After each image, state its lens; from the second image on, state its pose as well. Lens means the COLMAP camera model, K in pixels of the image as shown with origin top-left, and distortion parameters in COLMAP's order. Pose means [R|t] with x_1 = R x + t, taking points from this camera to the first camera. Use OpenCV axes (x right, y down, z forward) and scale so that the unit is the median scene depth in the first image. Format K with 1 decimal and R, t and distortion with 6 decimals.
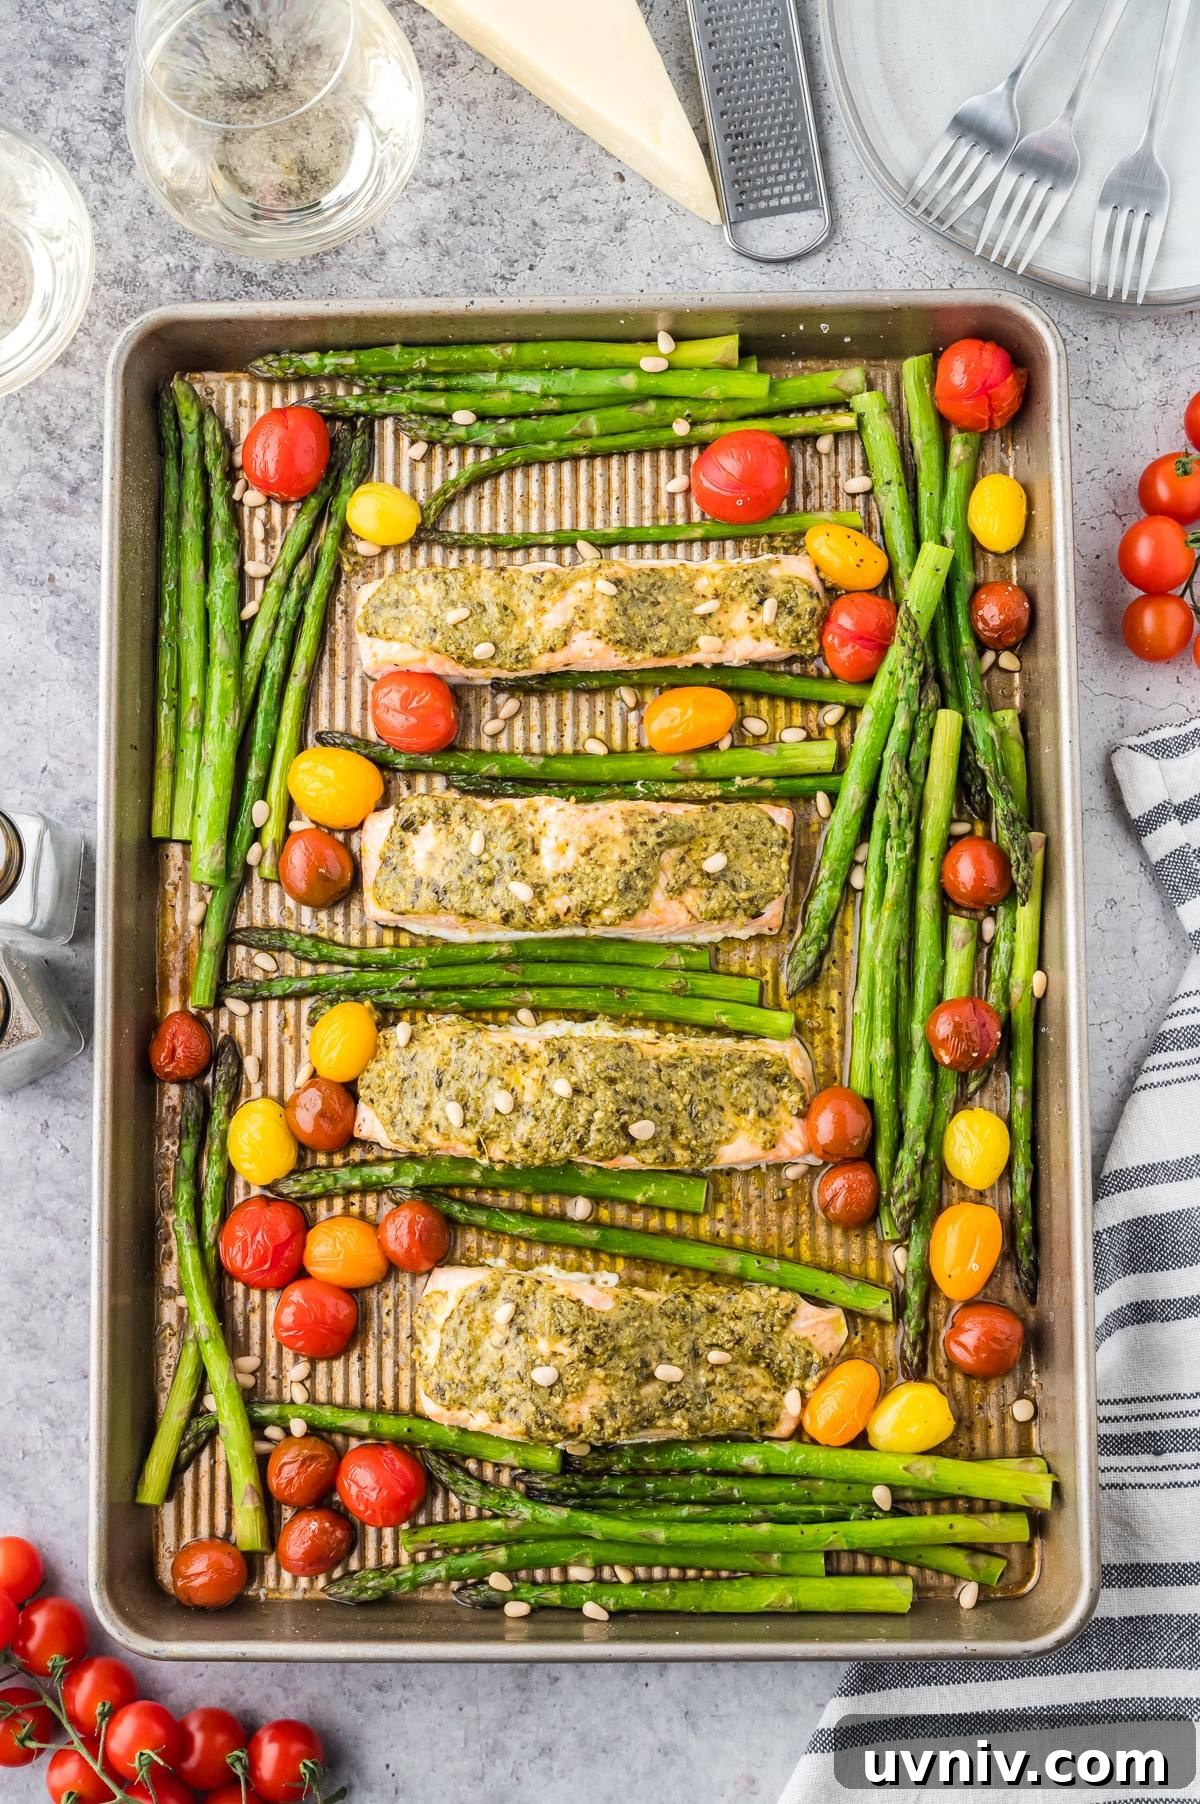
lens RADIAL K [[2724.1, 0, 611.5], [0, 2724.1, 802.2], [0, 0, 1]] dist [-0.013980, 0.000000]
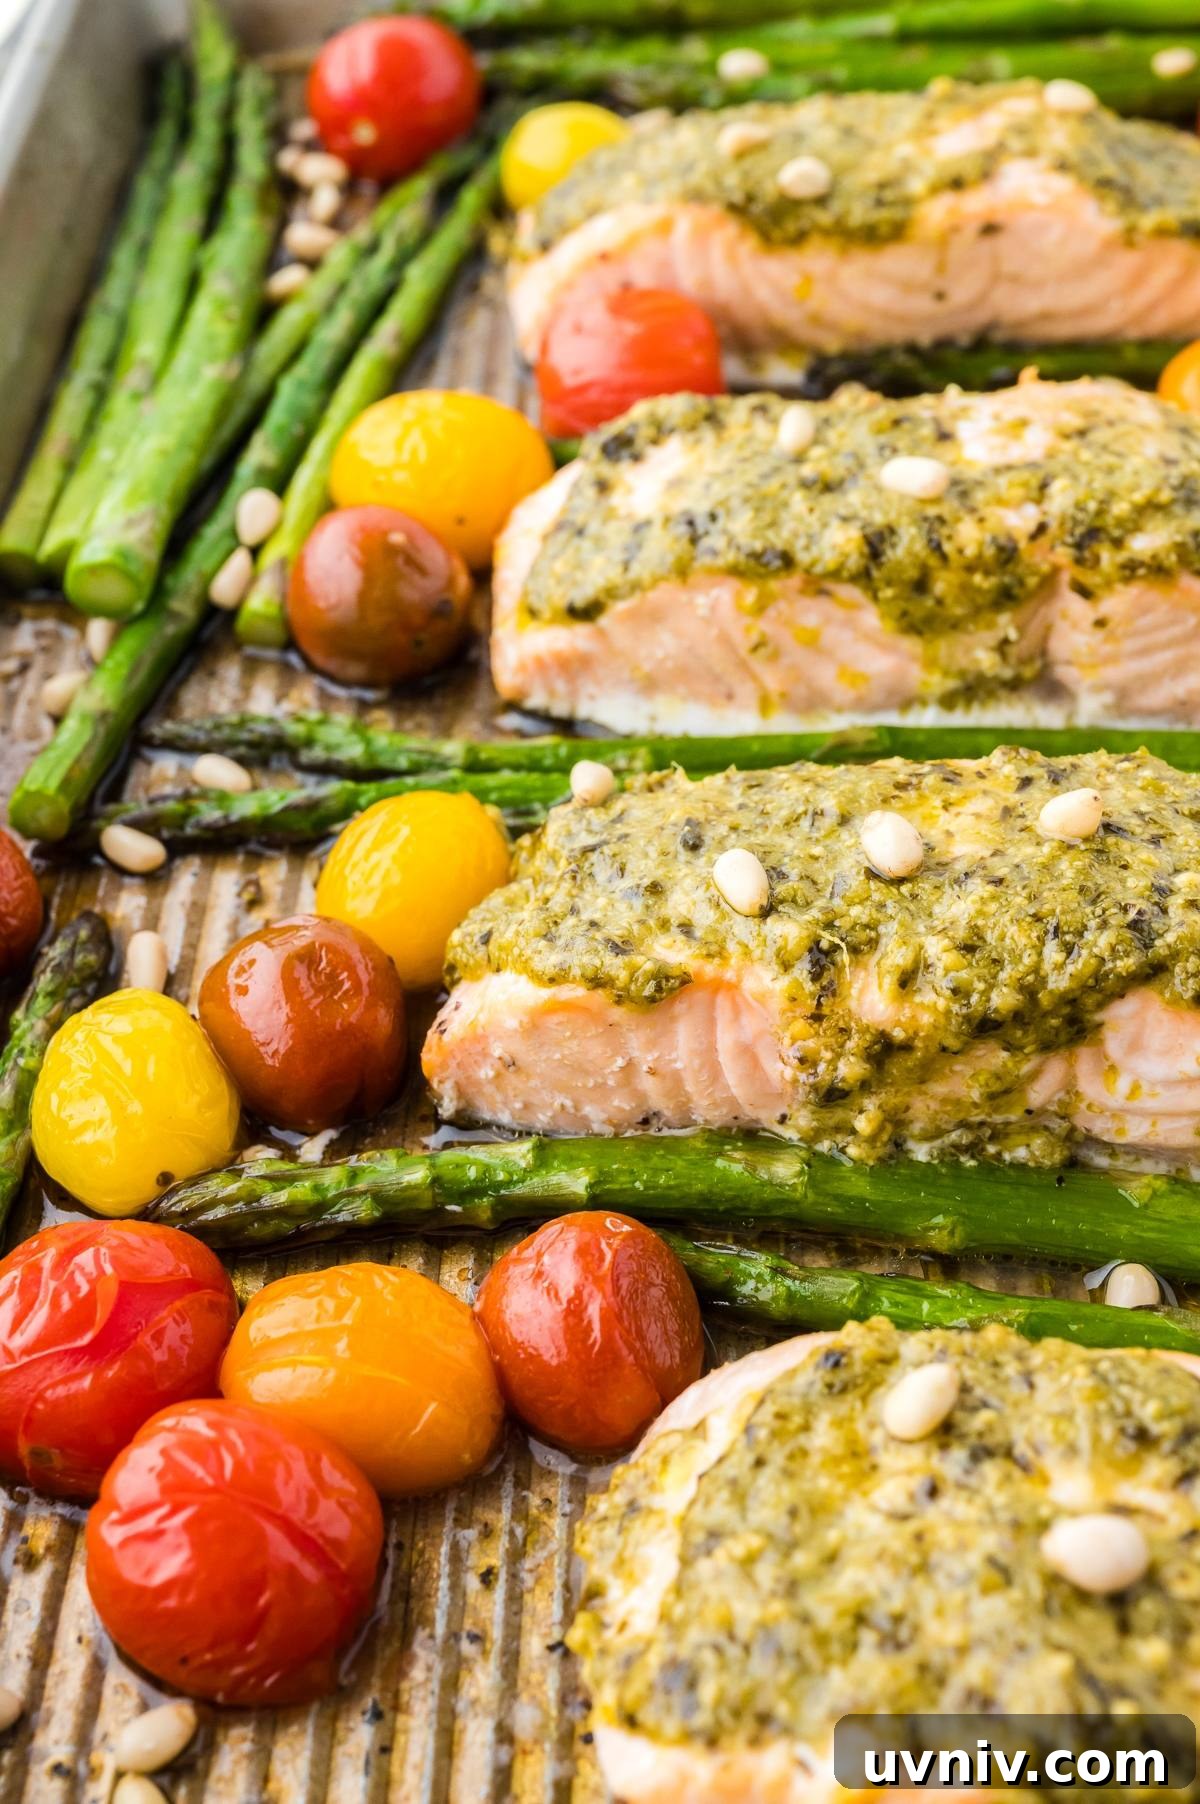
lens RADIAL K [[2724.1, 0, 600.4], [0, 2724.1, 901.0], [0, 0, 1]] dist [-0.013980, 0.000000]
pose [[0.999115, 0.016583, -0.038661, -0.061547], [-0.038293, 0.738991, -0.672626, 0.335202], [0.017416, 0.673511, 0.738972, 0.756276]]
